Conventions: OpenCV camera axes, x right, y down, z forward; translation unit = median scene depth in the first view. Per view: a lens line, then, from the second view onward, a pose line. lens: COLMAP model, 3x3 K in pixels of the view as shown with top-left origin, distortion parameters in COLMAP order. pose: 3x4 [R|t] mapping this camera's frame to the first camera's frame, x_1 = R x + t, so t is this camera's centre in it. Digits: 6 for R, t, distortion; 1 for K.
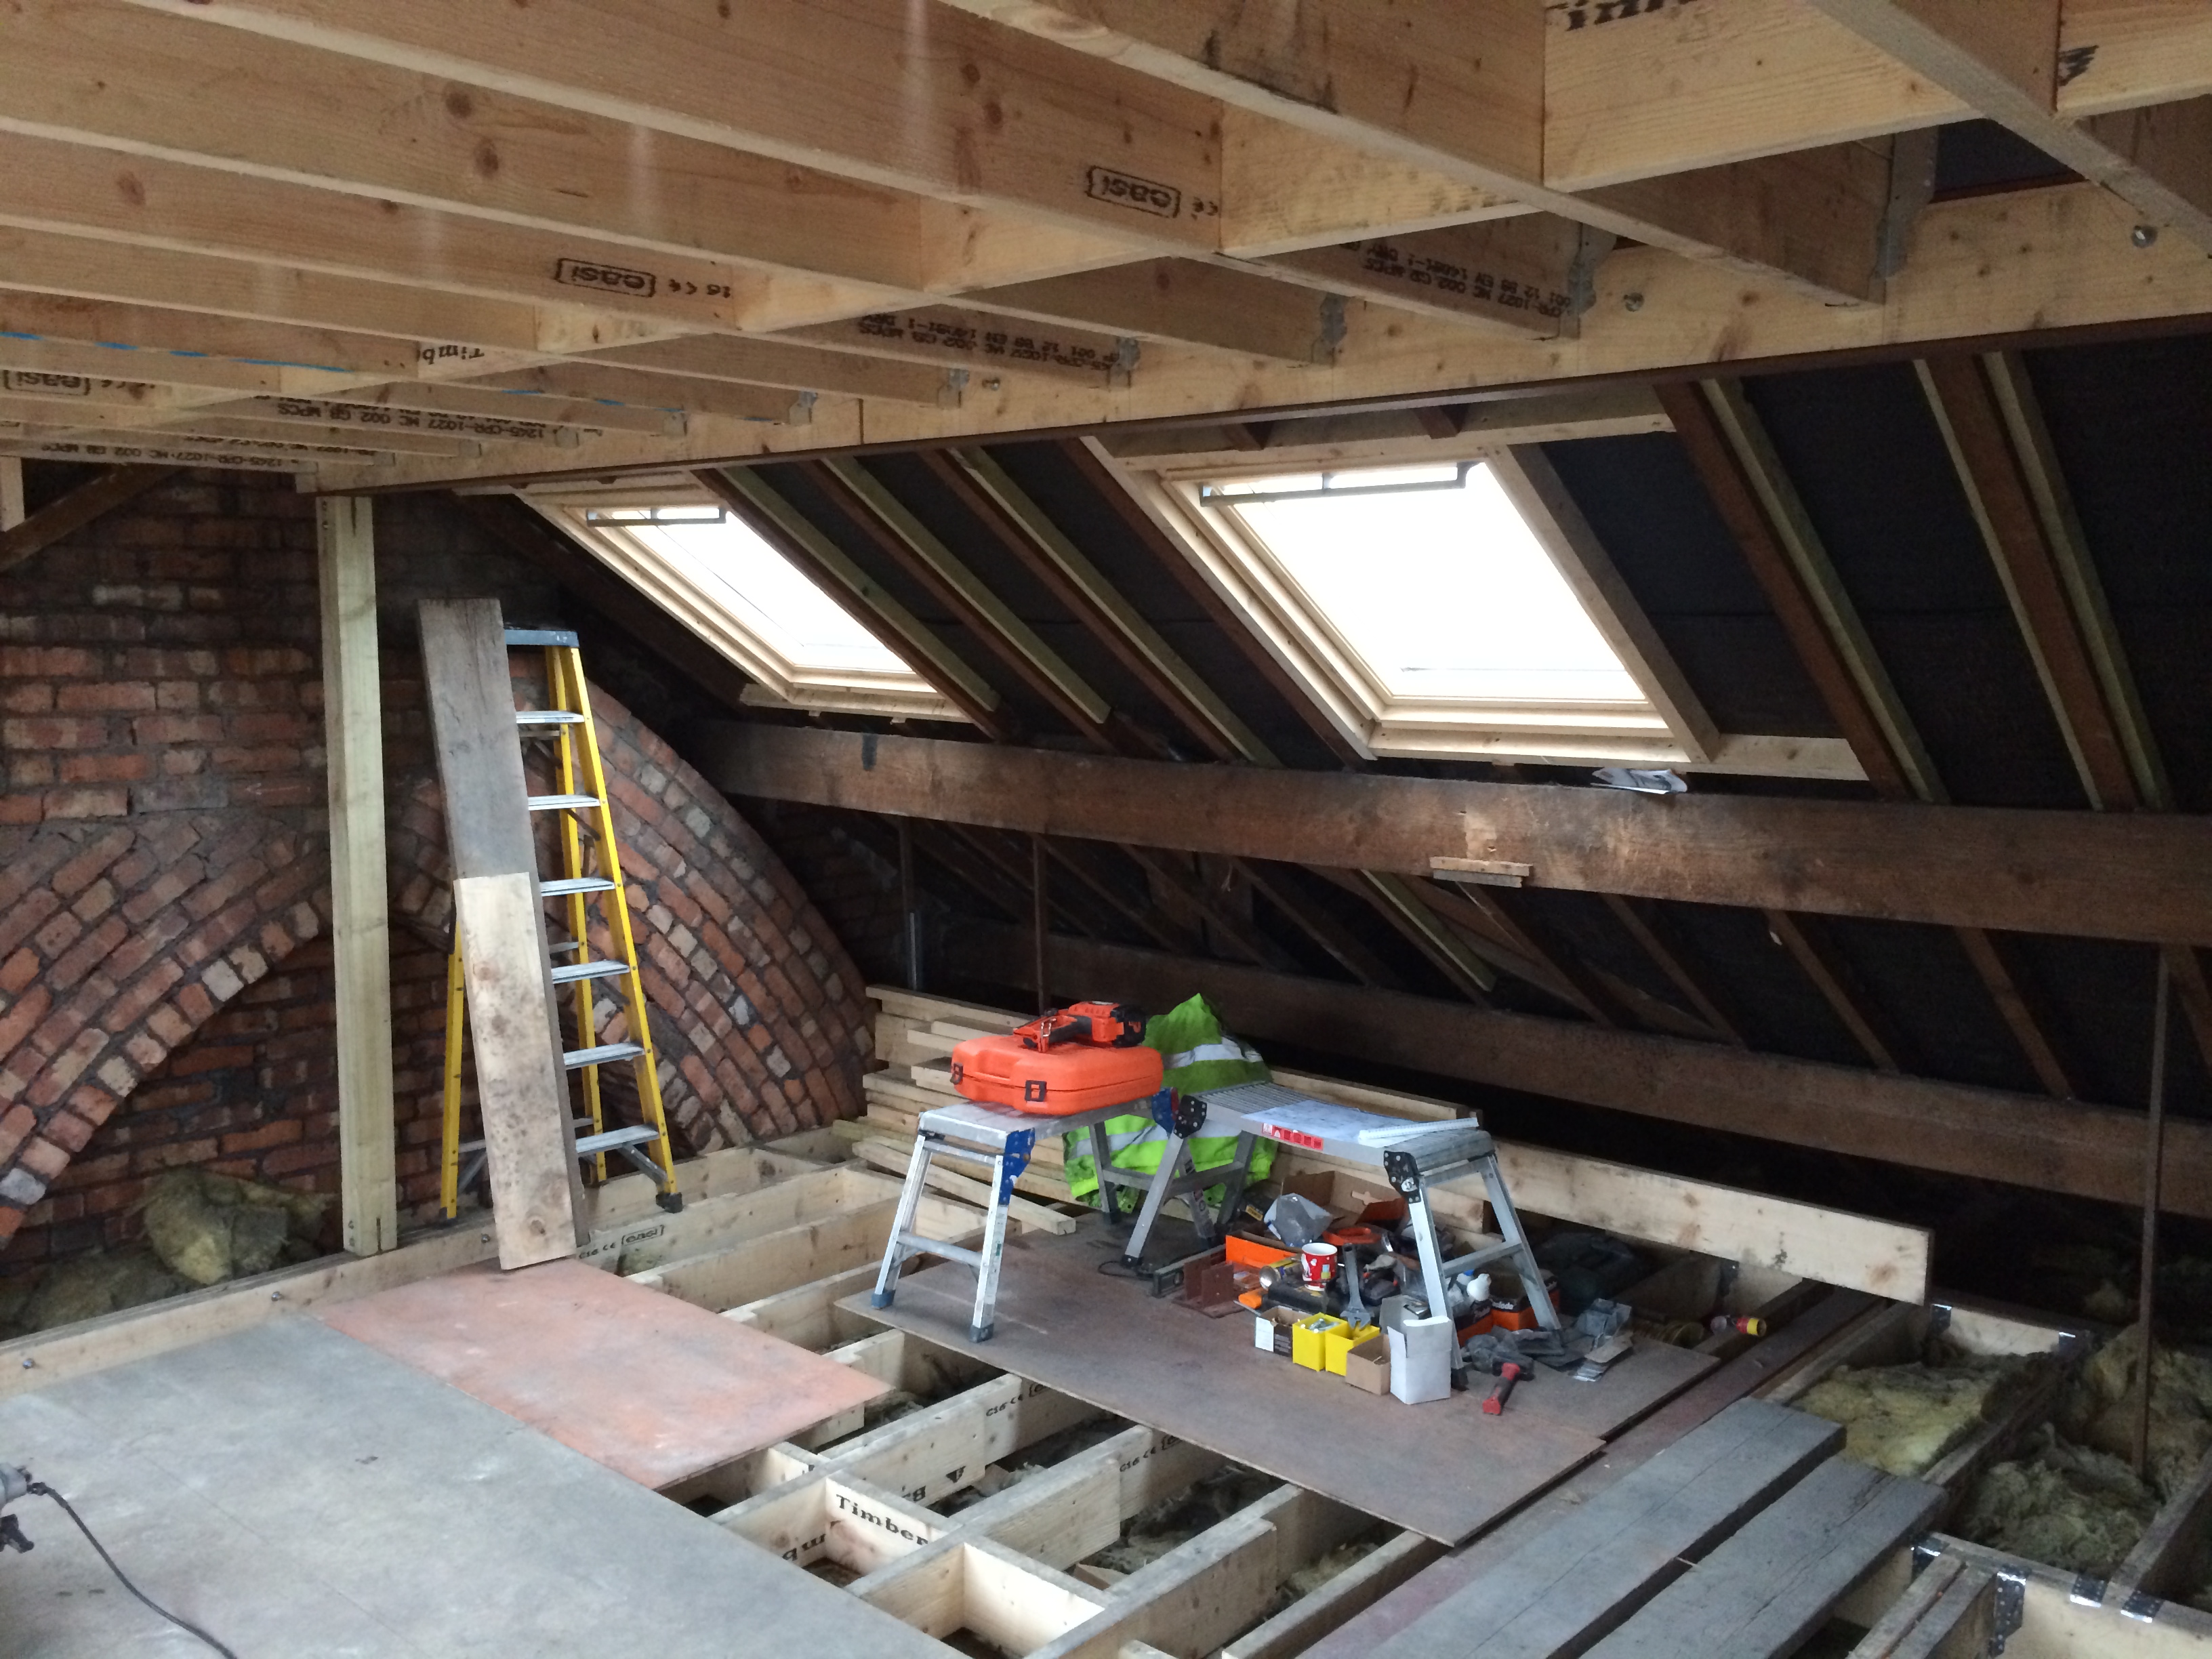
lens RADIAL K [[1873.3, 0, 1094.3], [0, 1873.3, 830.9], [0, 0, 1]] dist [0.041084, -0.026741]
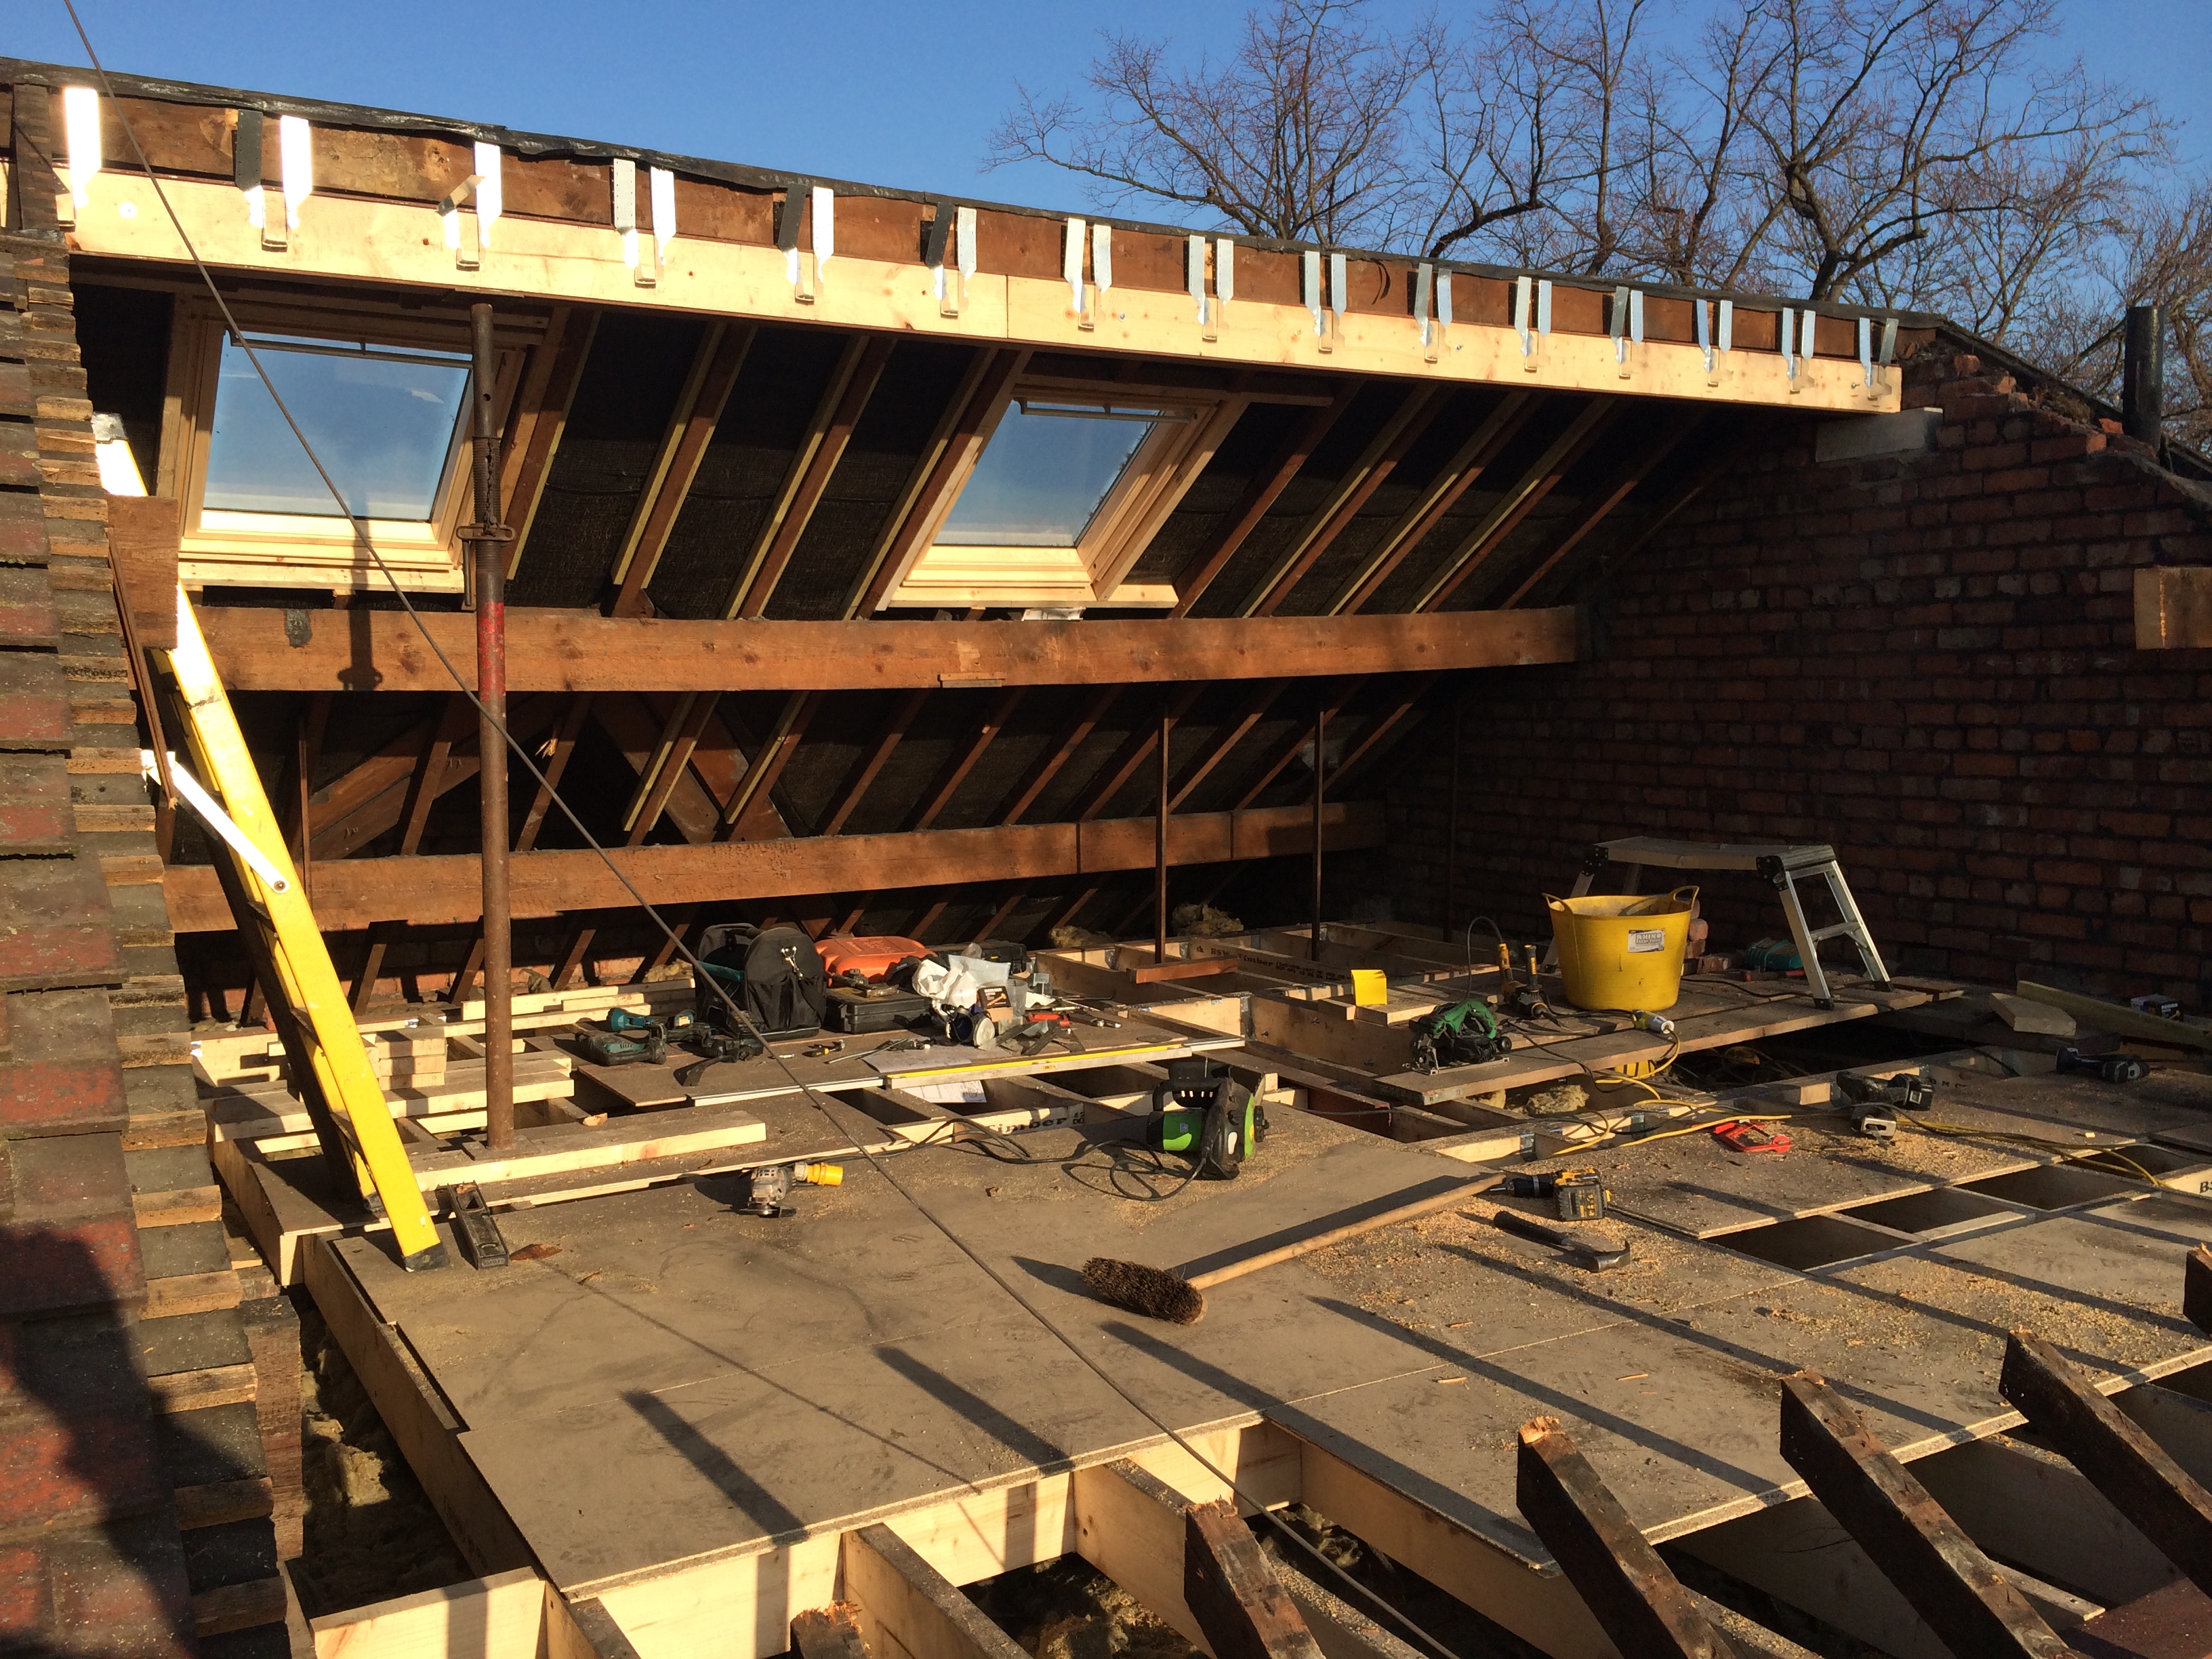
lens RADIAL K [[1873.3, 0, 1105.3], [0, 1873.3, 838.9], [0, 0, 1]] dist [0.041084, -0.026741]
pose [[0.301567, -0.085761, 0.949580, -1.151330], [0.122449, 0.991183, 0.050631, 0.080977], [-0.945549, 0.101006, 0.309409, 0.420768]]
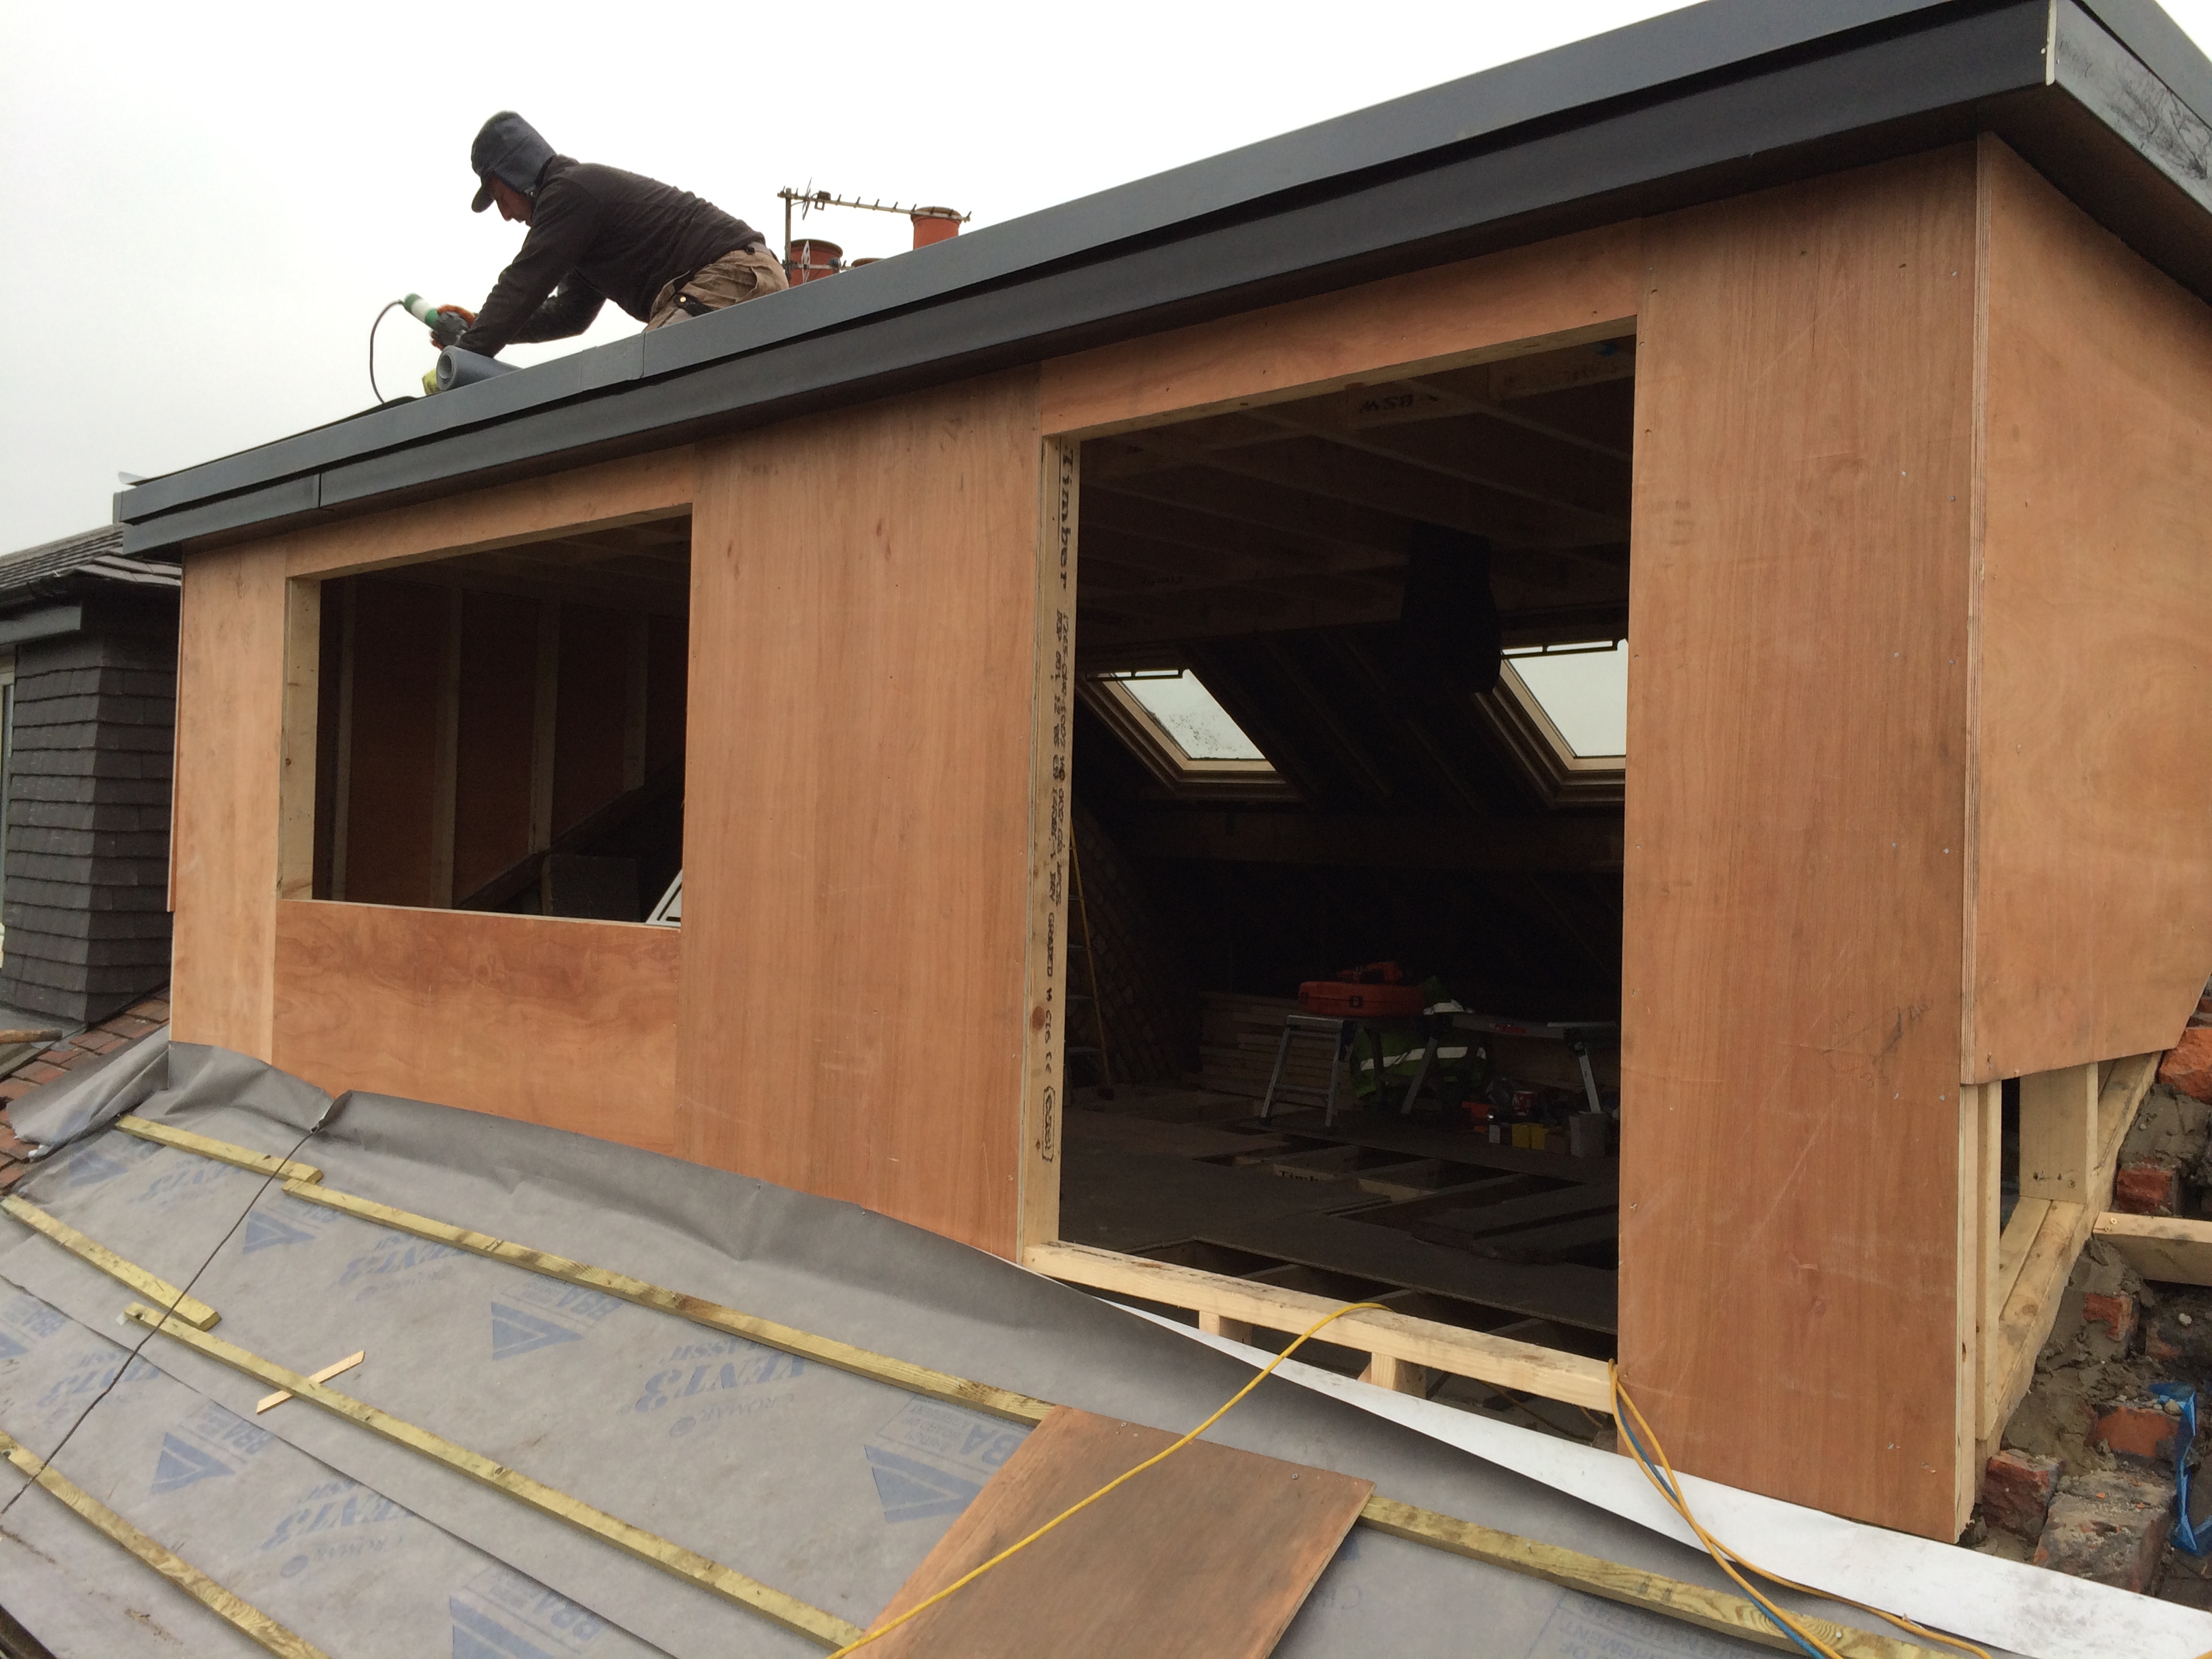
lens RADIAL K [[1873.3, 0, 1096.0], [0, 1873.3, 818.7], [0, 0, 1]] dist [0.041084, -0.026741]
pose [[0.998867, 0.019768, -0.043281, -0.214855], [-0.025131, 0.991571, -0.127106, 0.211947], [0.040403, 0.128050, 0.990944, -0.804986]]
